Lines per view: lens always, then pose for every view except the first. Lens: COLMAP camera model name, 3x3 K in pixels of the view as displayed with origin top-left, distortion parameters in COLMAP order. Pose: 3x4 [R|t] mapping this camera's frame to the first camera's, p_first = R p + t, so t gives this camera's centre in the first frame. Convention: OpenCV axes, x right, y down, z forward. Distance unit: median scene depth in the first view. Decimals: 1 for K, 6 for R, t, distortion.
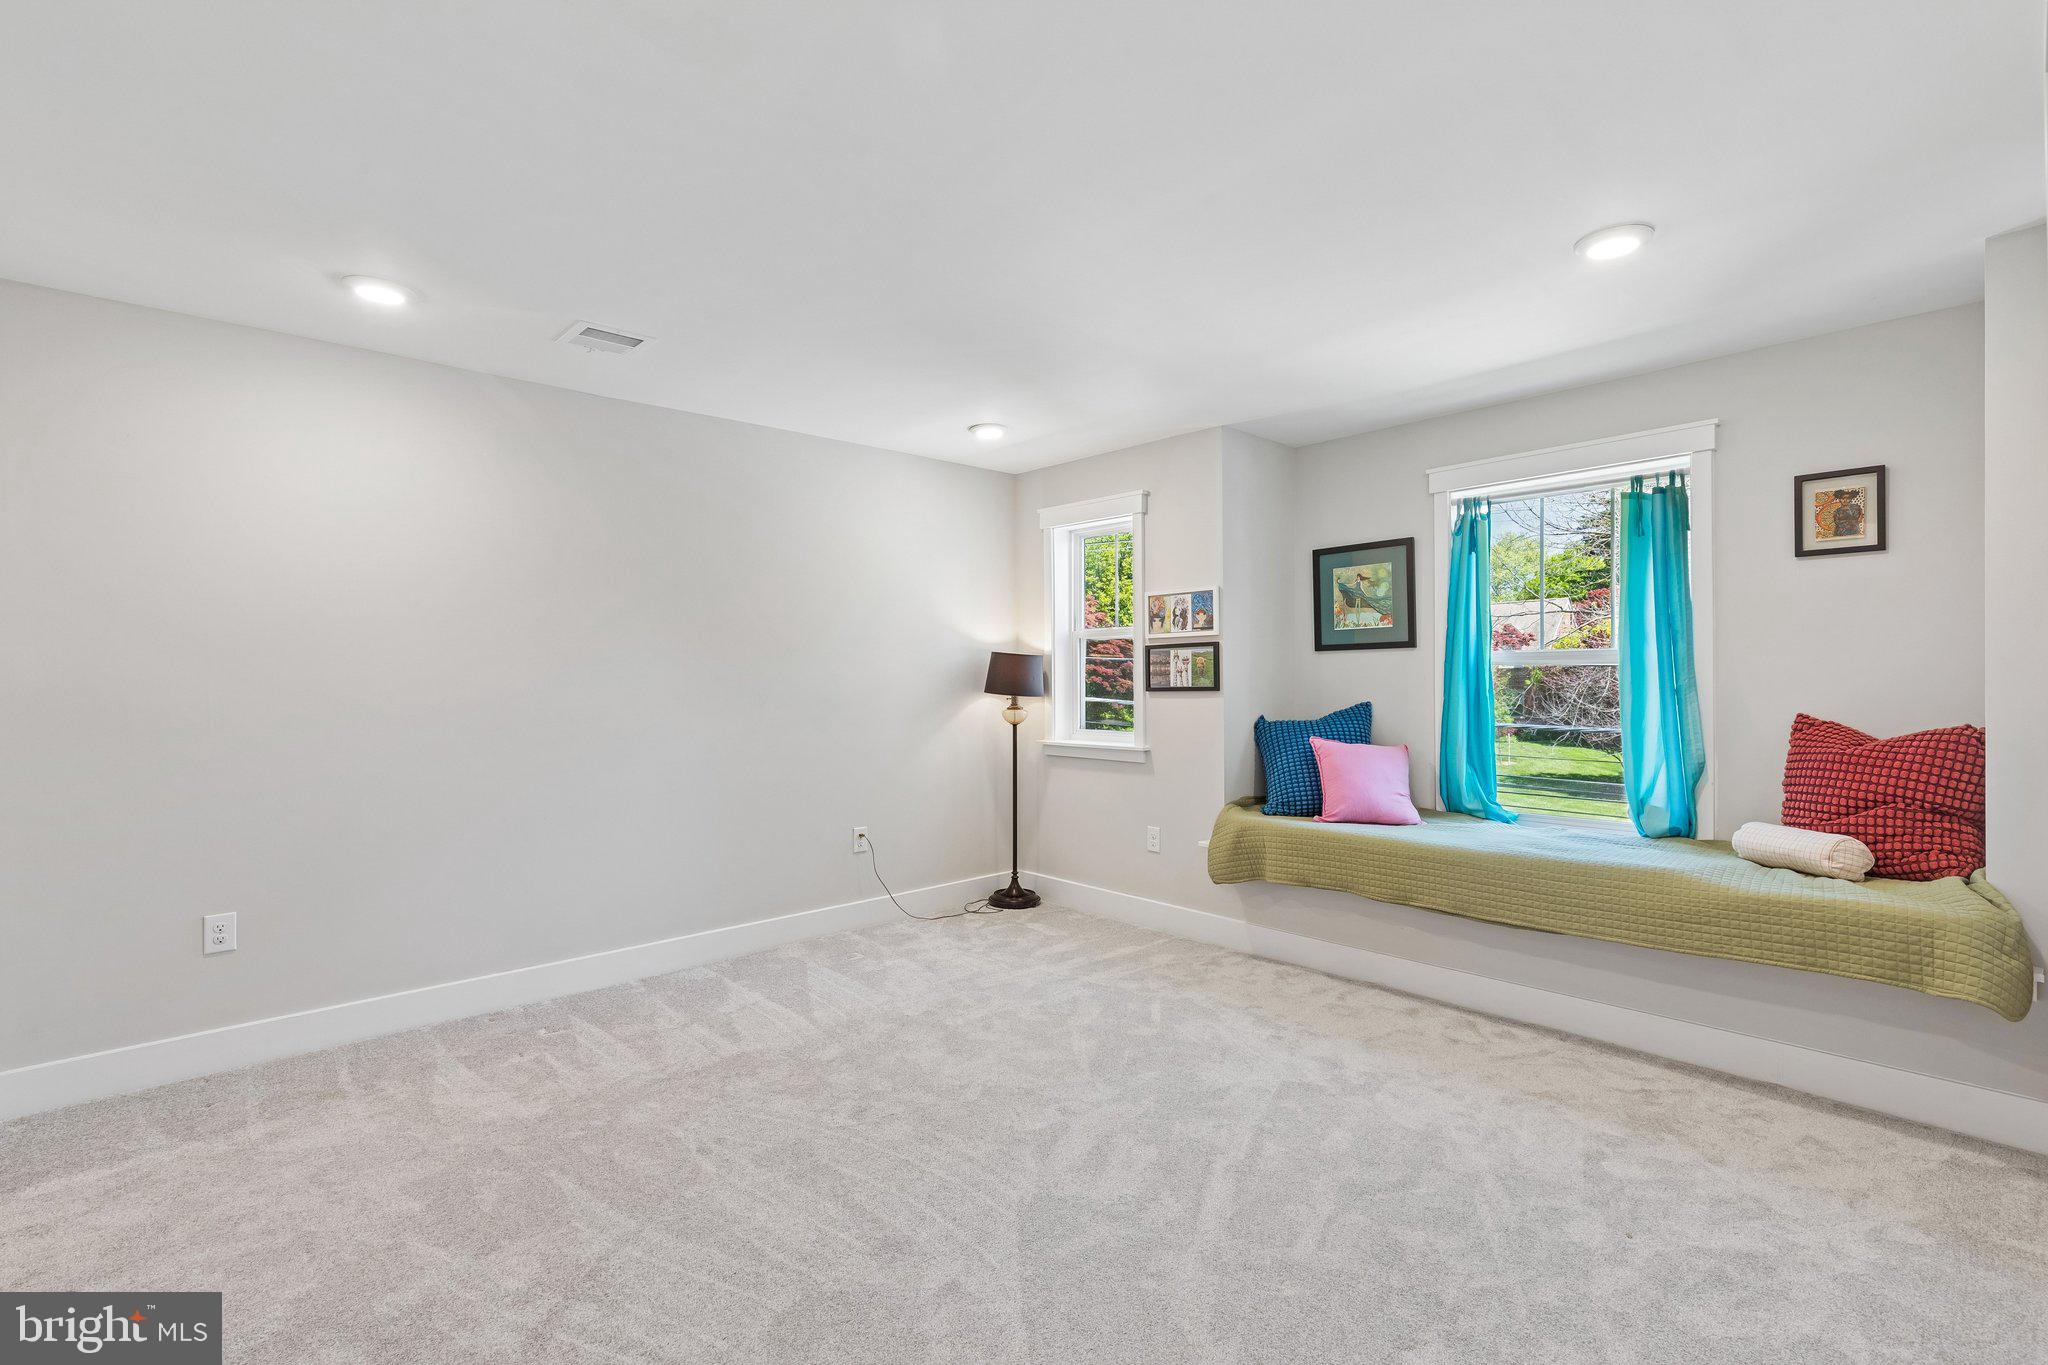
lens RADIAL K [[920.5, 0, 1035.9], [0, 920.5, 674.7], [0, 0, 1]] dist [0.003262, -0.000856]
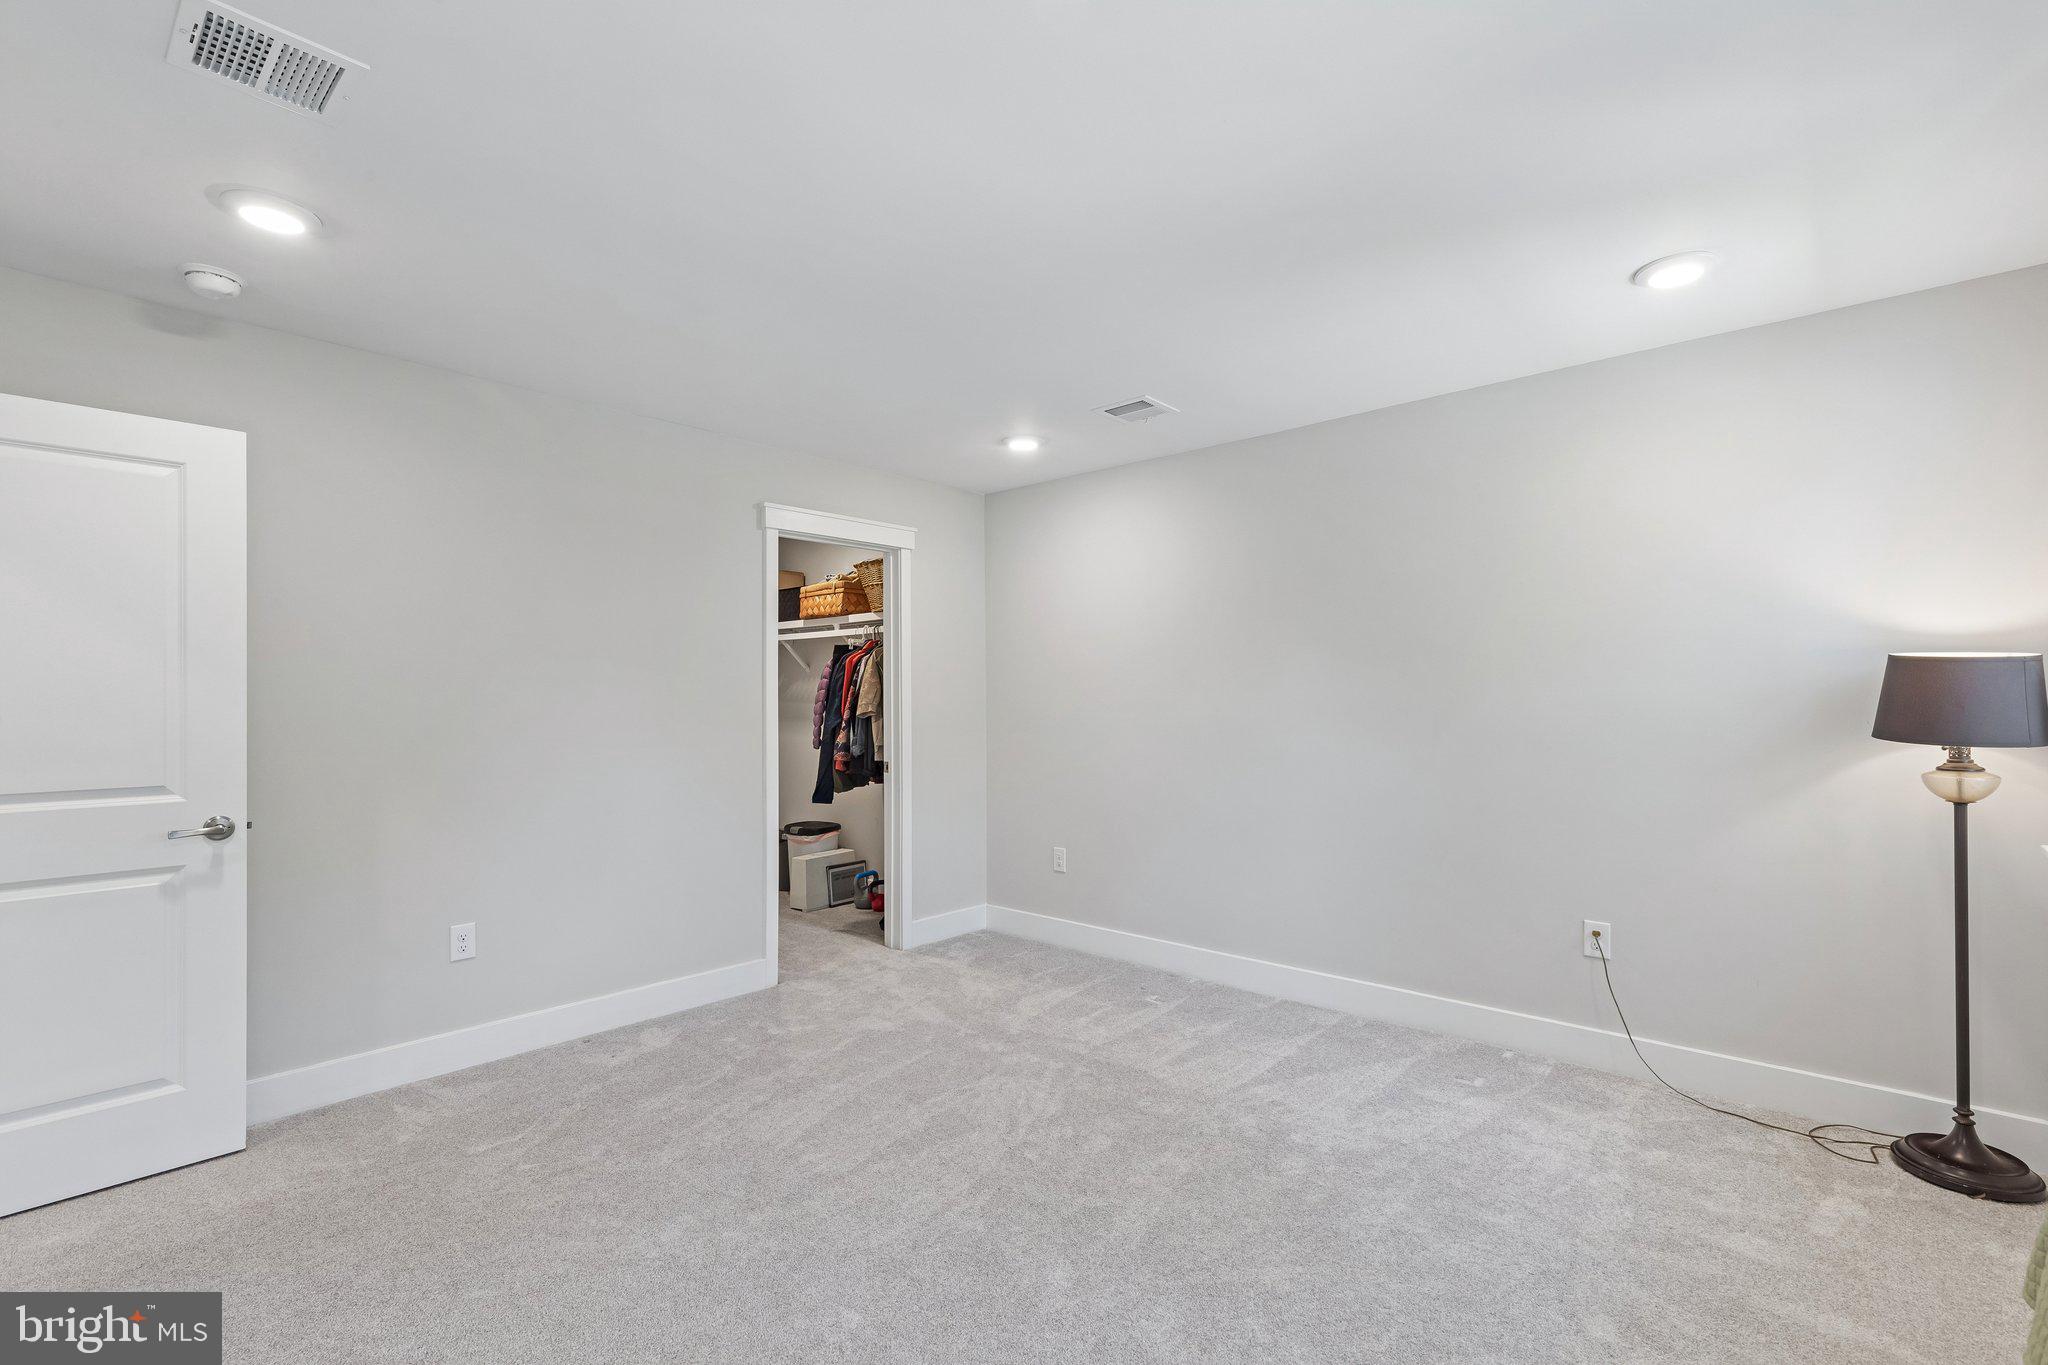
lens RADIAL K [[920.5, 0, 1036.7], [0, 920.5, 690.8], [0, 0, 1]] dist [0.003262, -0.000856]
pose [[0.101706, -0.002336, -0.994812, 0.501543], [0.001933, 0.999996, -0.002150, -0.005801], [0.994813, -0.001704, 0.101710, 0.575270]]
